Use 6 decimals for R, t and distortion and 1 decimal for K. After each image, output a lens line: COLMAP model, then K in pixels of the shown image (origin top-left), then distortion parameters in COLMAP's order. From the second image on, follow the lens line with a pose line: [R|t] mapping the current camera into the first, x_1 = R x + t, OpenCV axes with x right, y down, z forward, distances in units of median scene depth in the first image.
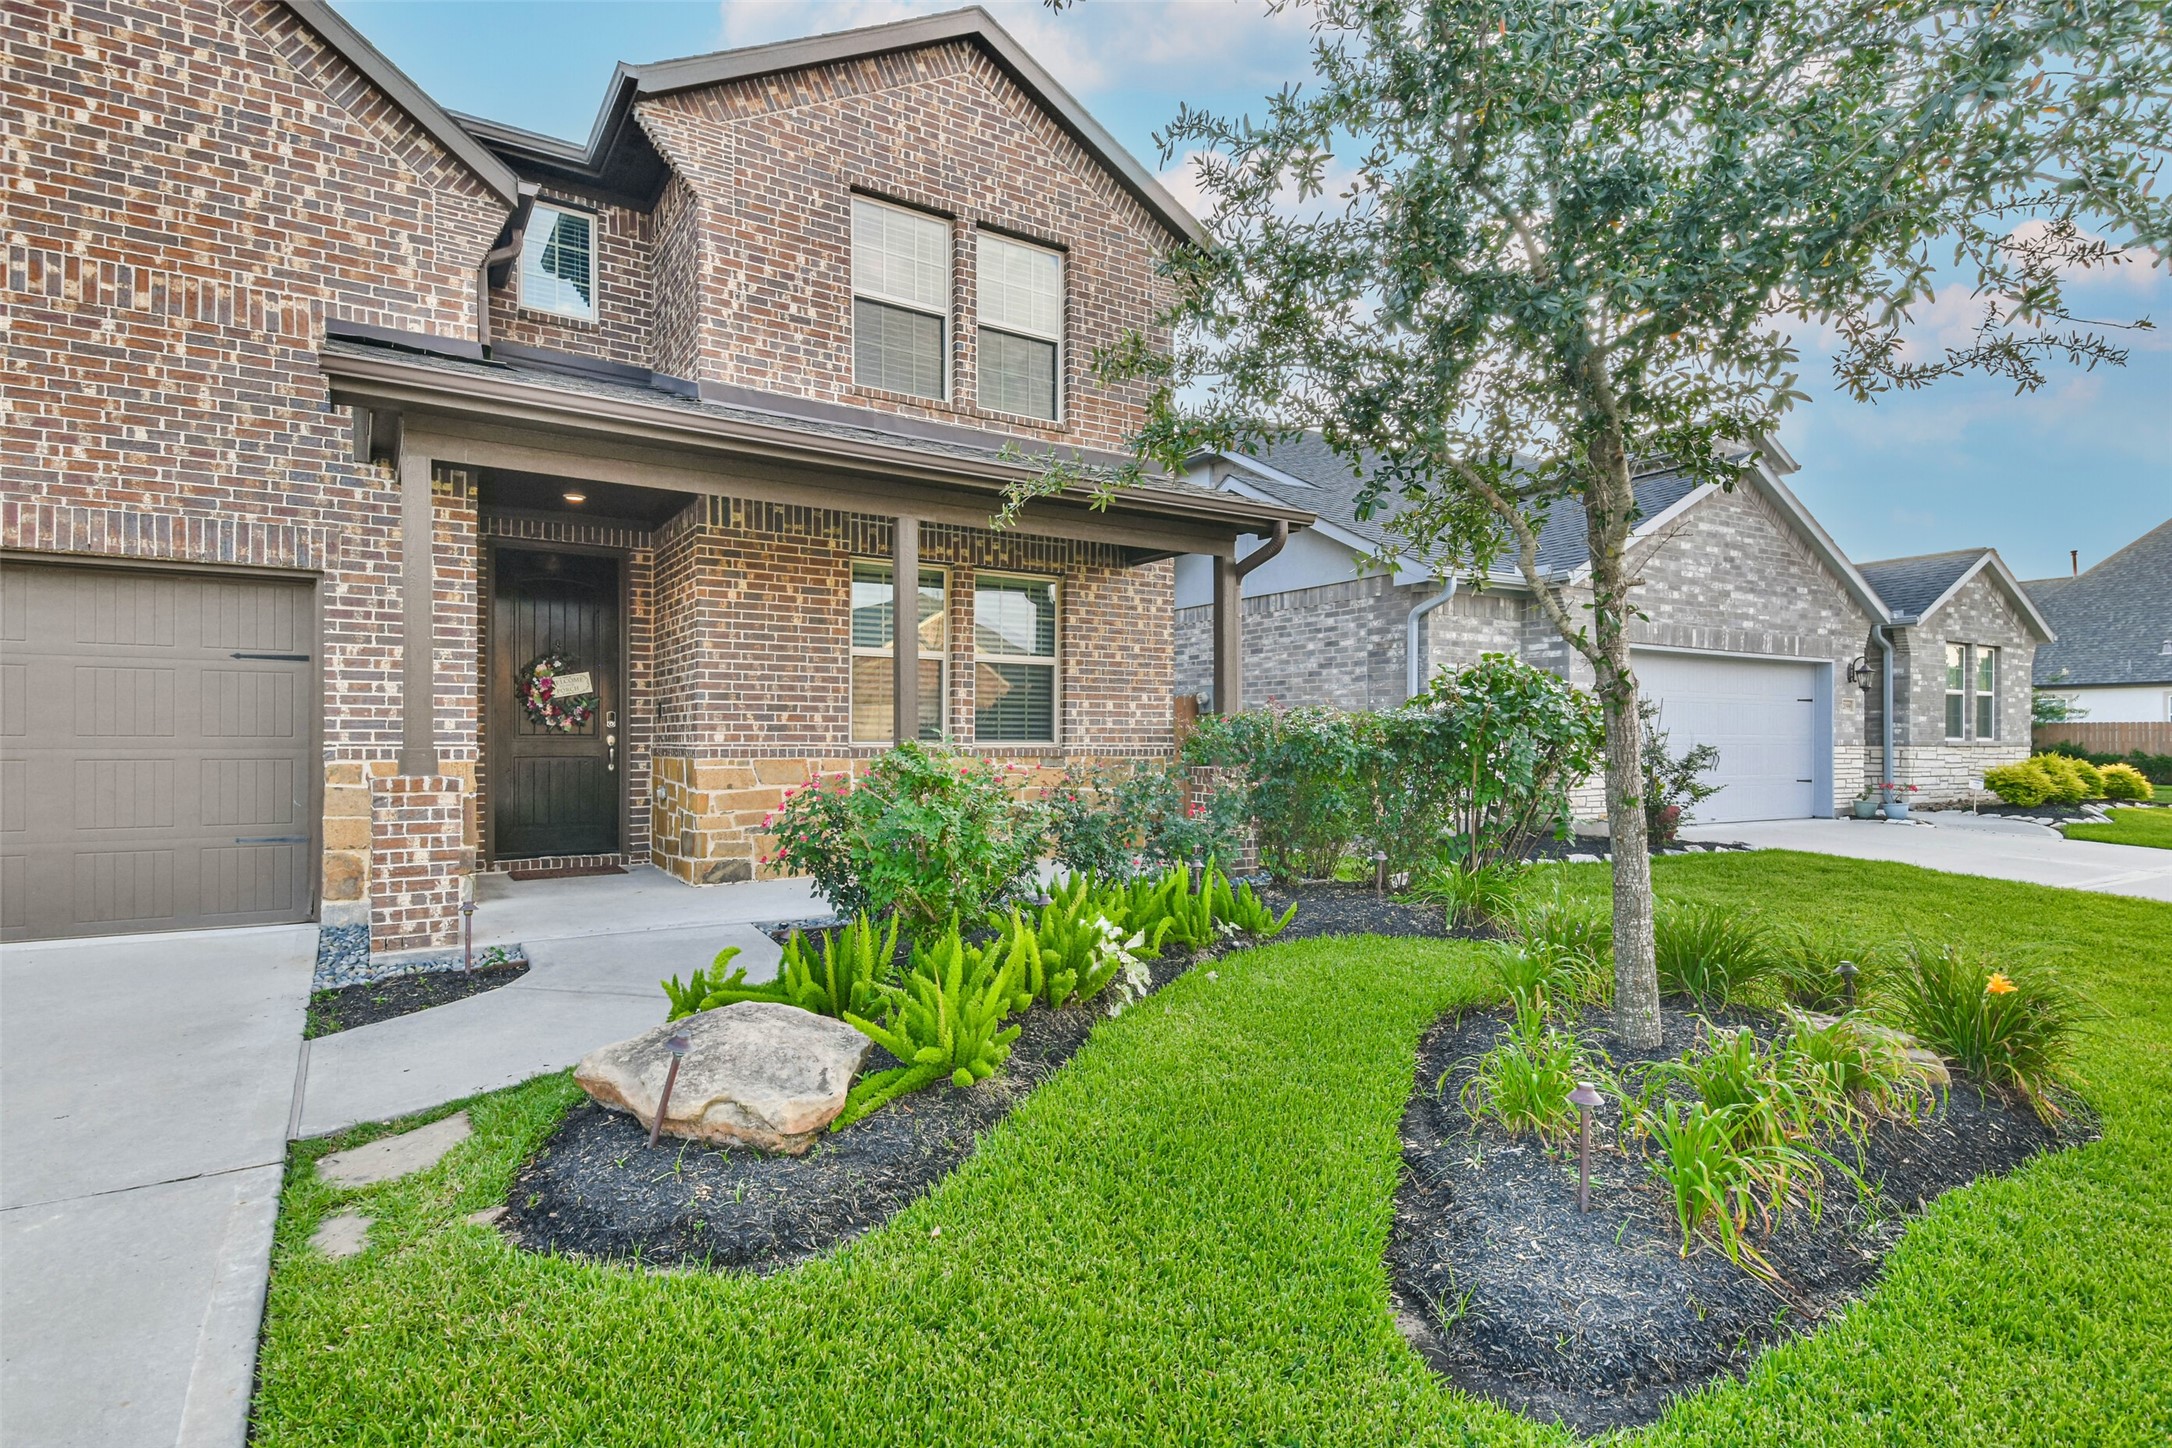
lens RADIAL K [[1125.7, 0, 1078.3], [0, 1125.7, 733.1], [0, 0, 1]] dist [0.097592, -0.058617]
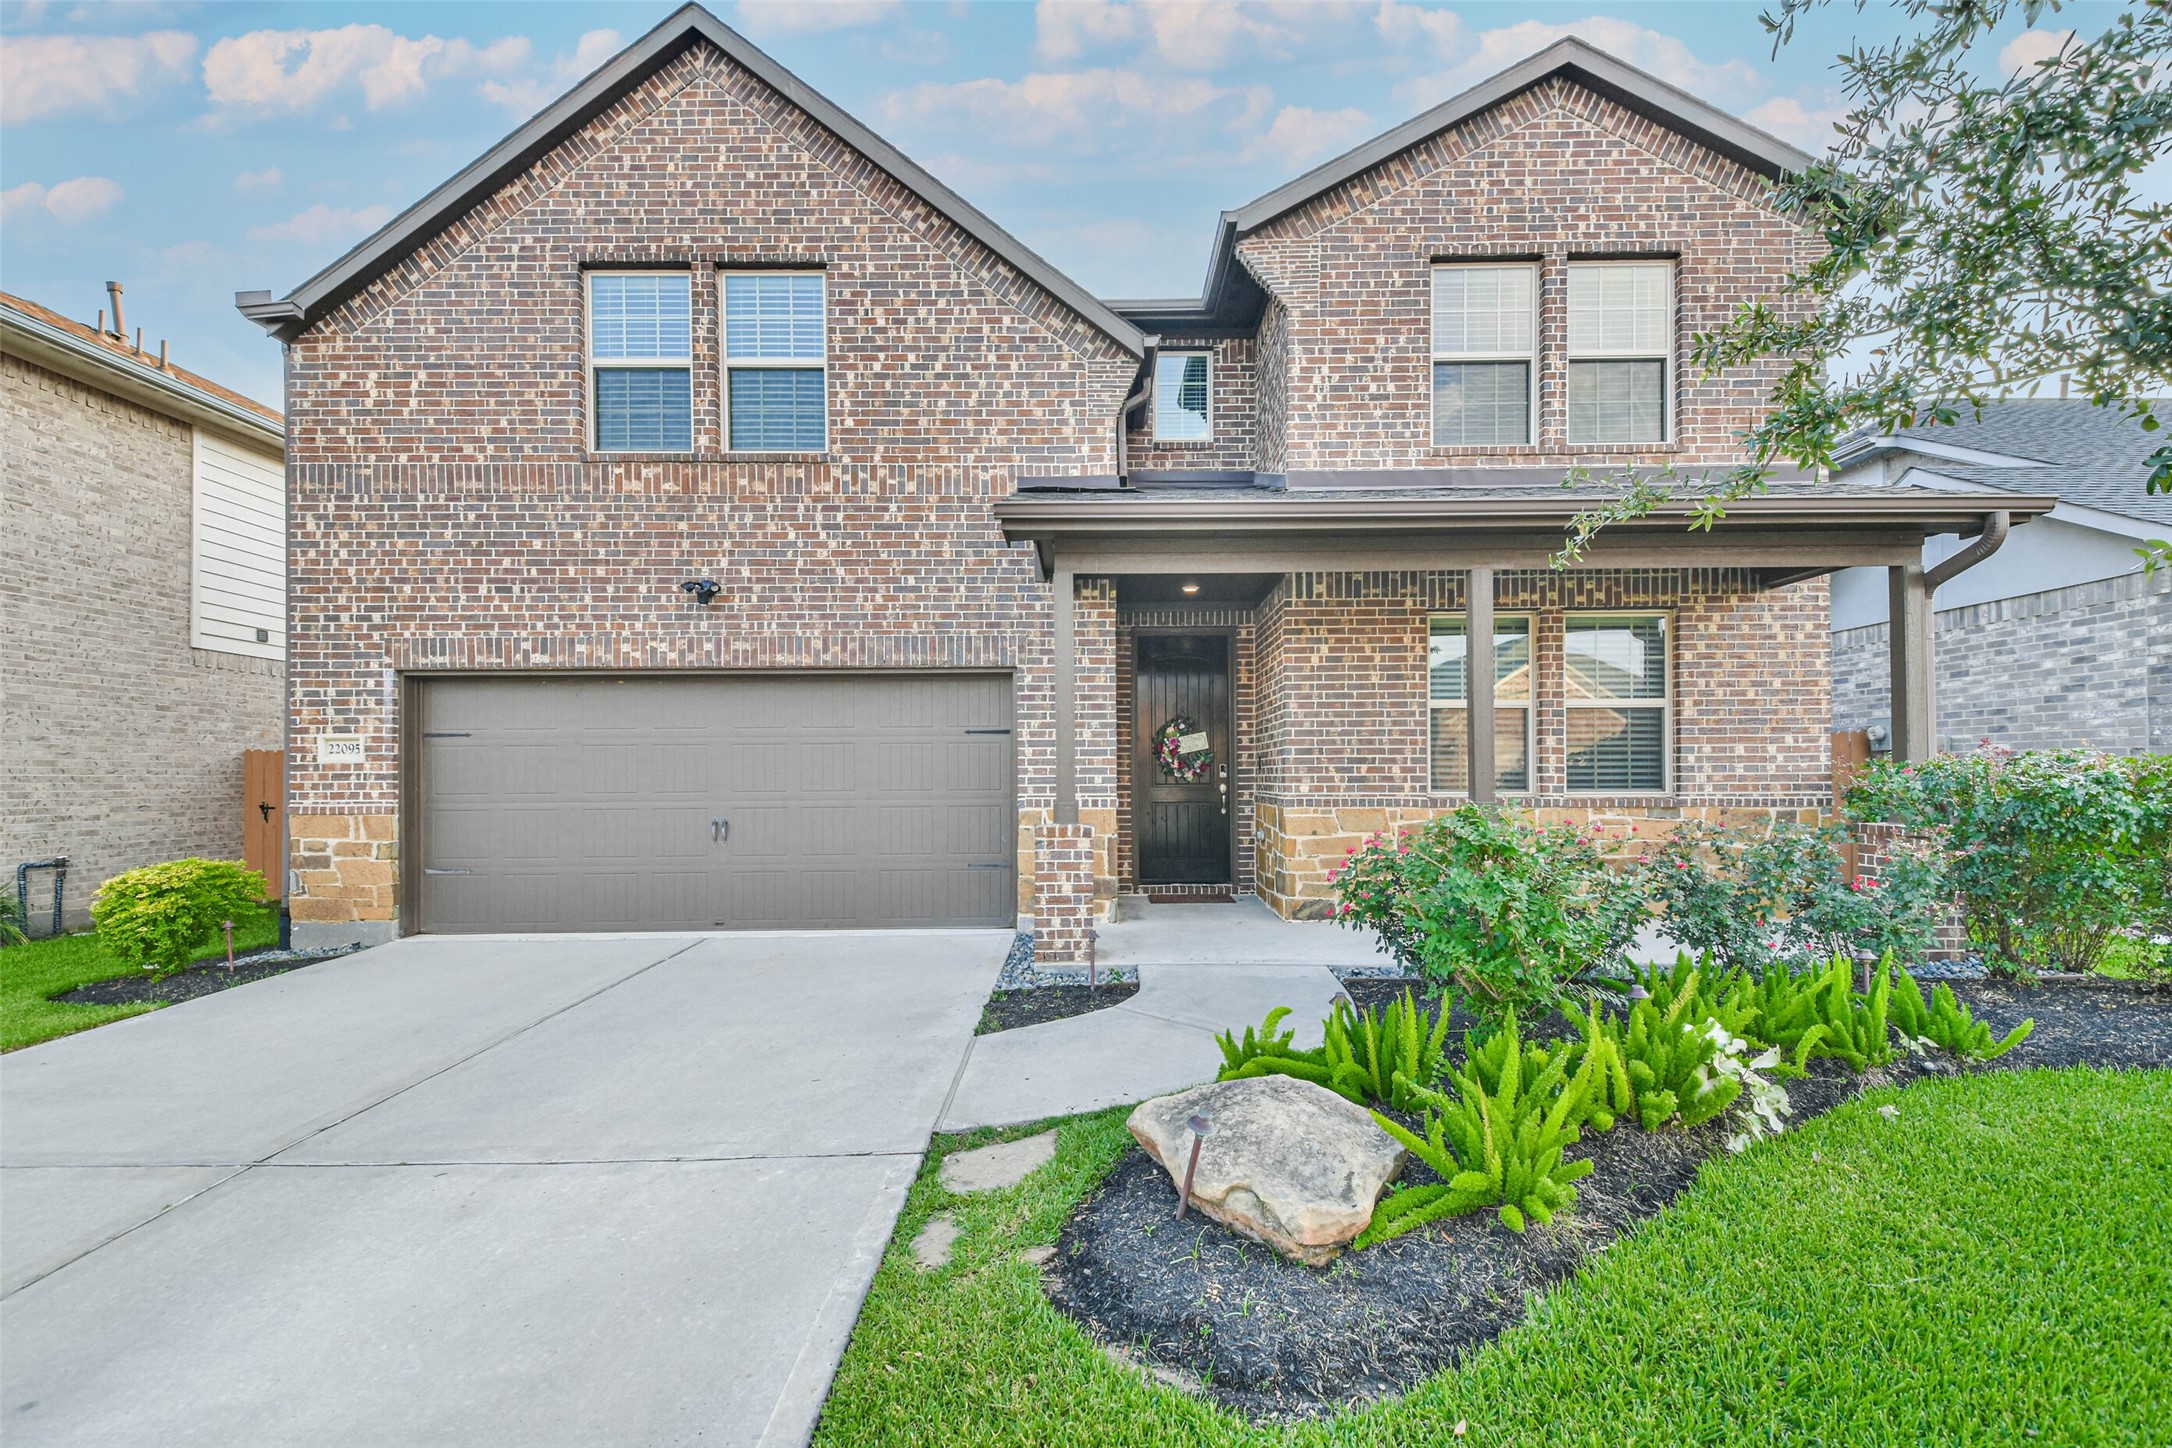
lens RADIAL K [[959.3, 0, 1088.4], [0, 959.3, 765.8], [0, 0, 1]] dist [0.057536, -0.038602]
pose [[0.841925, -0.009620, -0.539509, 0.013491], [0.010127, 0.999947, -0.002028, -0.018429], [0.539500, -0.003756, 0.841978, 0.092904]]
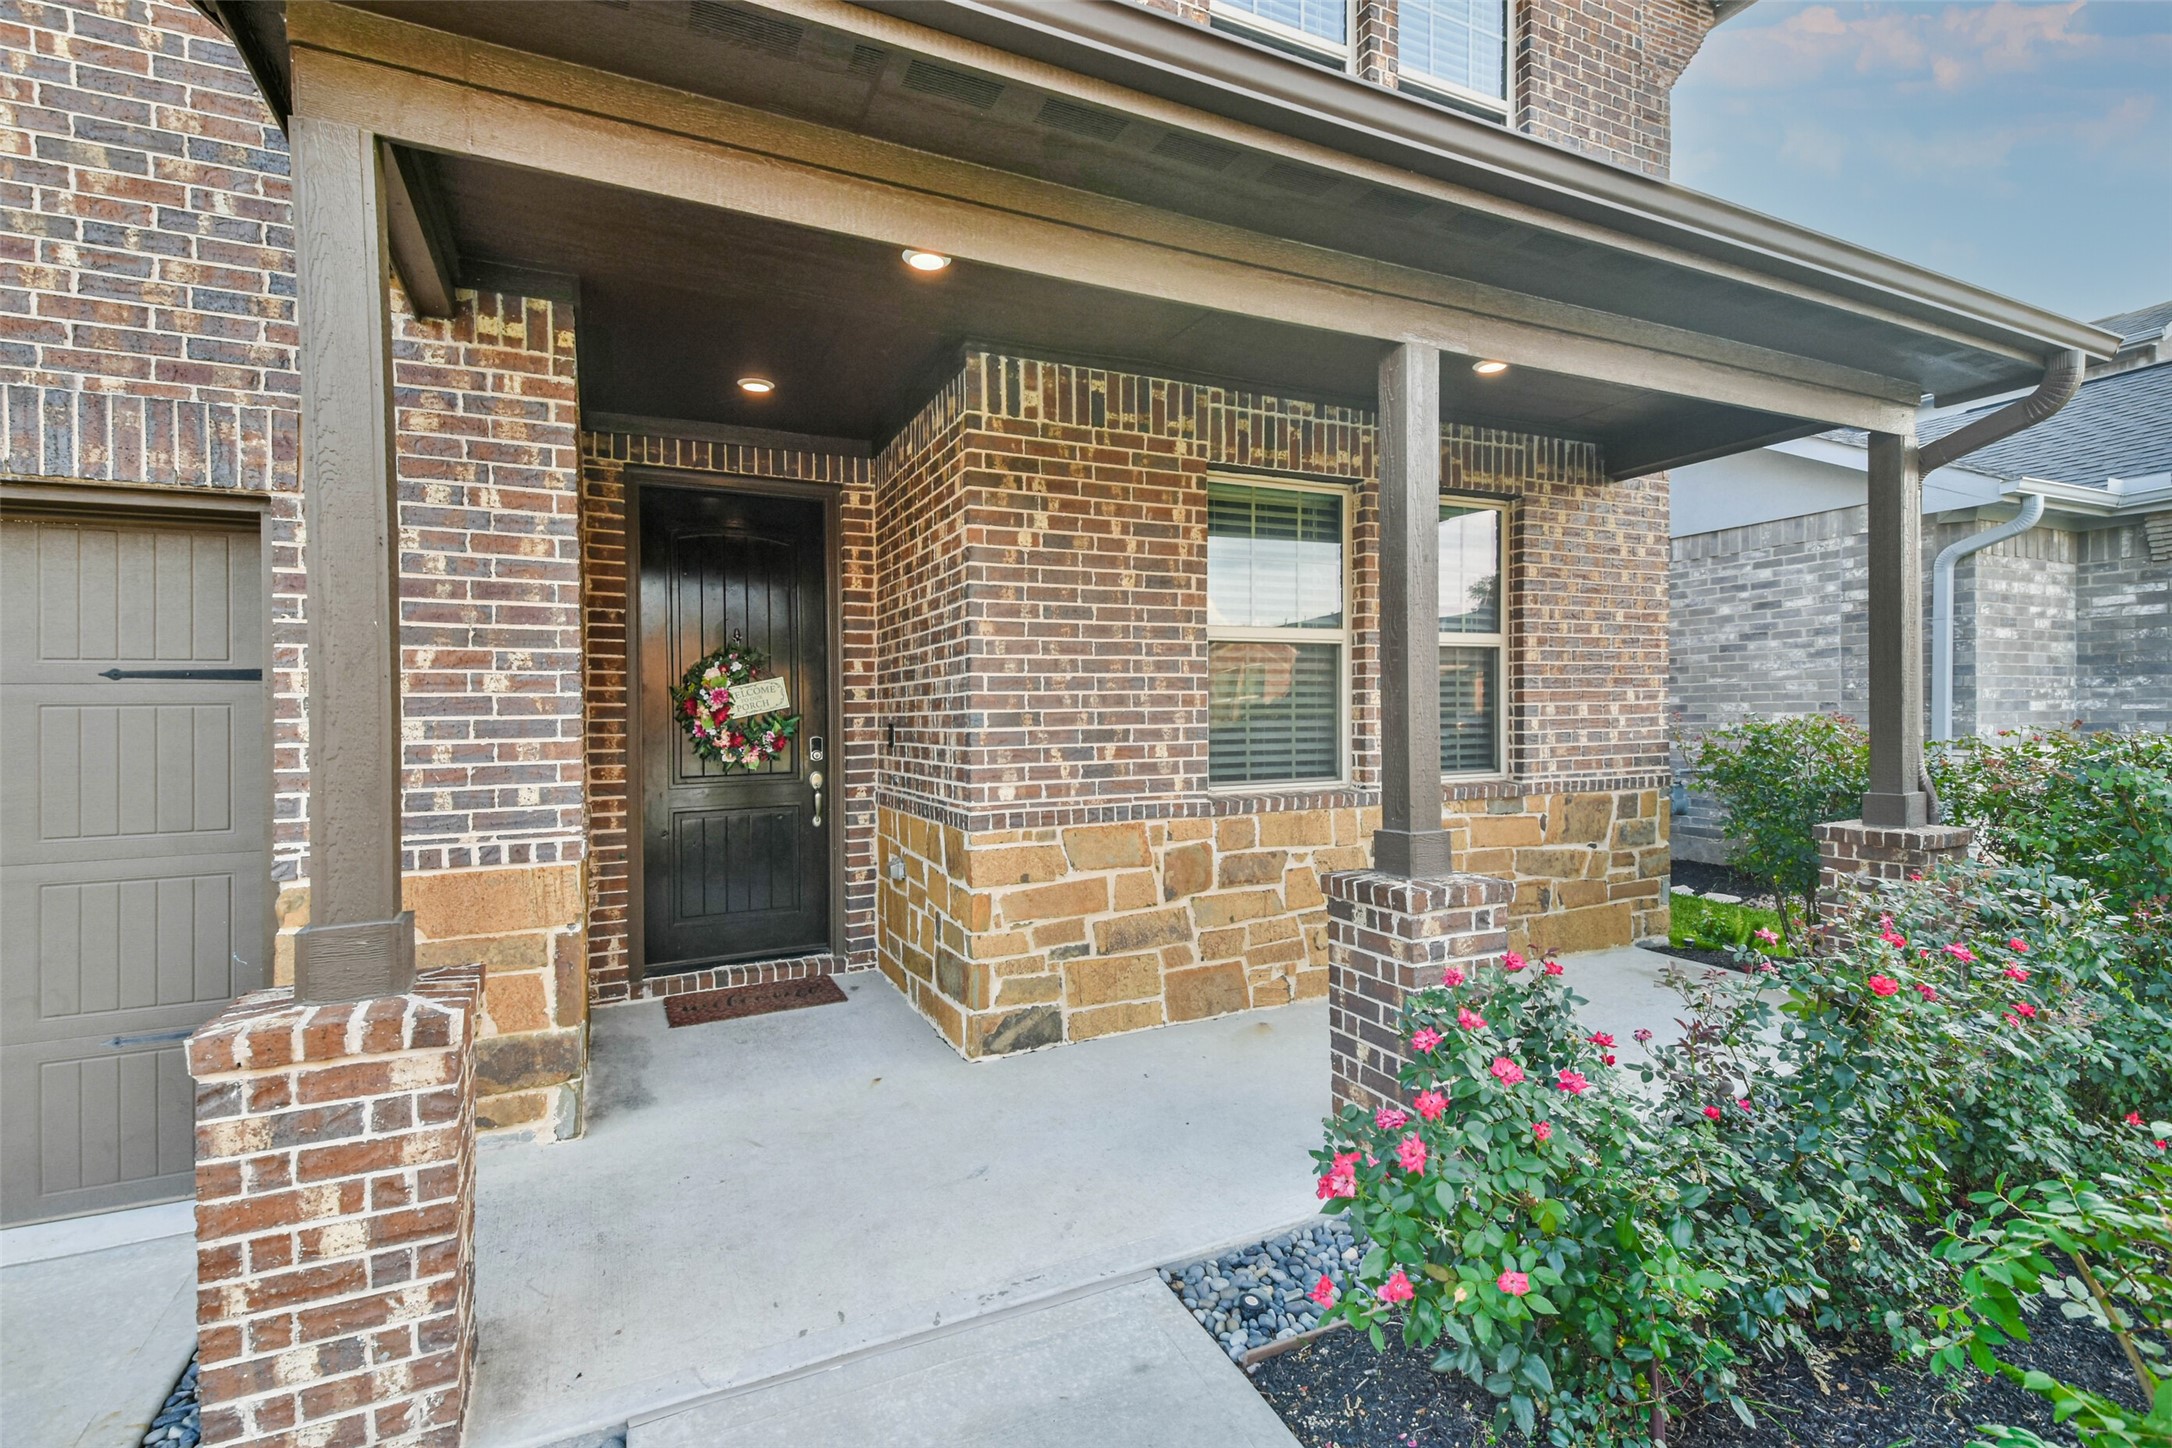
lens RADIAL K [[993.3, 0, 1082.6], [0, 993.3, 709.8], [0, 0, 1]] dist [0.080943, -0.043476]
pose [[0.992175, -0.016141, -0.123806, -0.214093], [0.016758, 0.999852, 0.003949, -0.038040], [0.123724, -0.005993, 0.992299, 0.508657]]
